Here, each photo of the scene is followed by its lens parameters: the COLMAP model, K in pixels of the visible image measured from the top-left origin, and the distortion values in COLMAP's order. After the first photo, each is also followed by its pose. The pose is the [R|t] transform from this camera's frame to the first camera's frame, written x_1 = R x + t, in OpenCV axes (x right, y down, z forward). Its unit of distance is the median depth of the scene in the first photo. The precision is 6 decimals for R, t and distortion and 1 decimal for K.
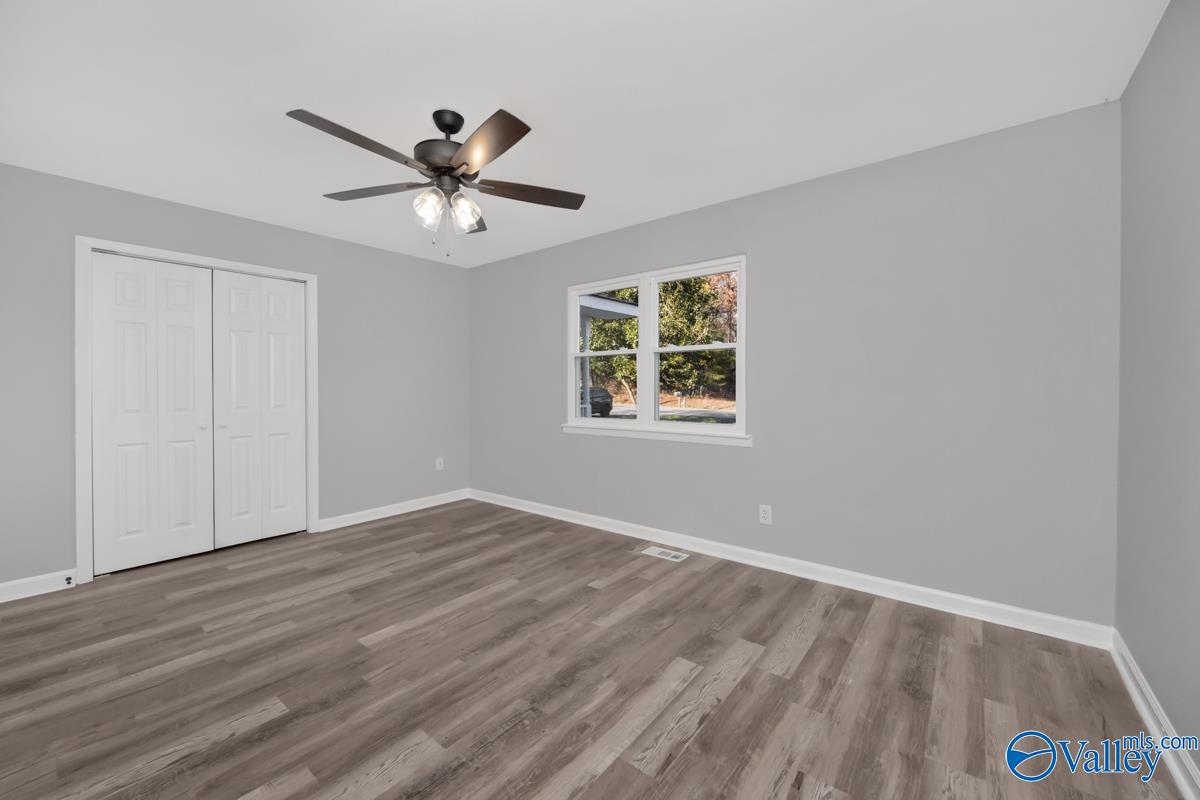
lens RADIAL K [[472.2, 0, 600.3], [0, 472.2, 391.5], [0, 0, 1]] dist [0.000800, -0.001037]
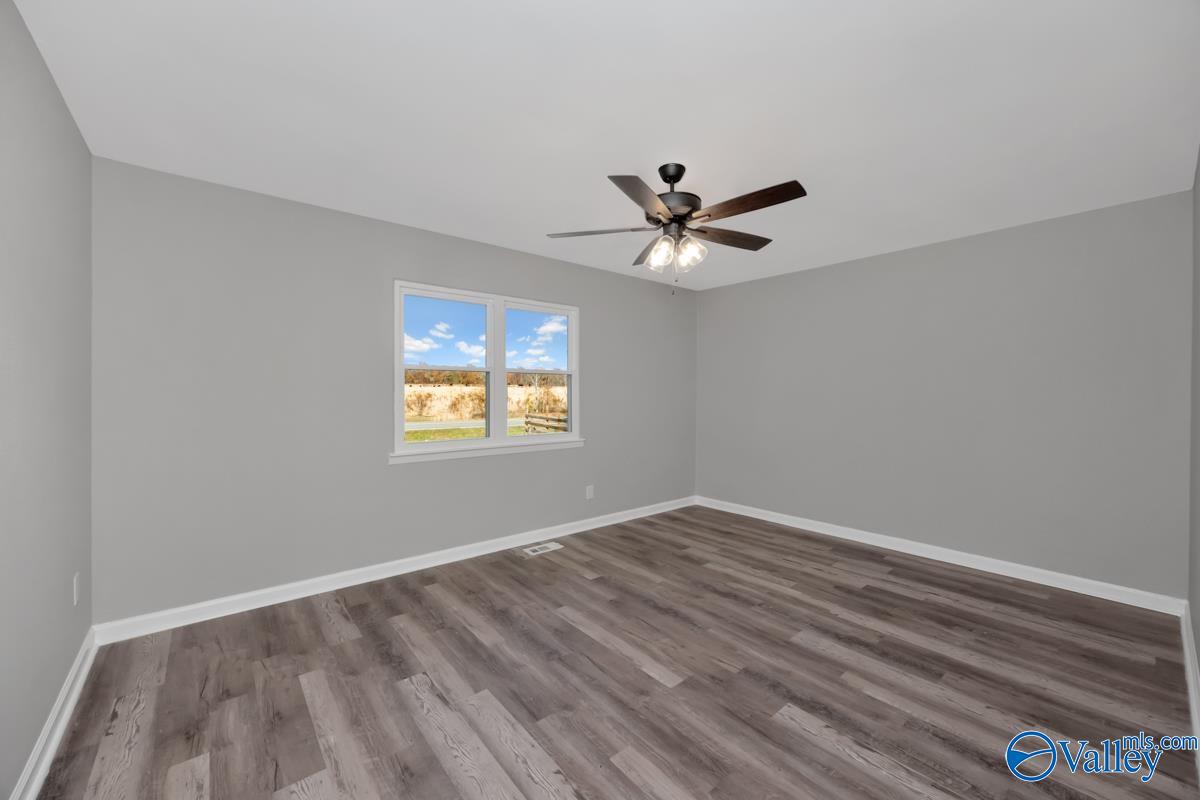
lens RADIAL K [[472.2, 0, 592.4], [0, 472.2, 403.7], [0, 0, 1]] dist [0.000800, -0.001037]
pose [[0.197523, -0.019806, 0.980098, -1.259276], [0.004169, 0.999804, 0.019364, -0.045304], [-0.980289, 0.000261, 0.197566, 0.842313]]
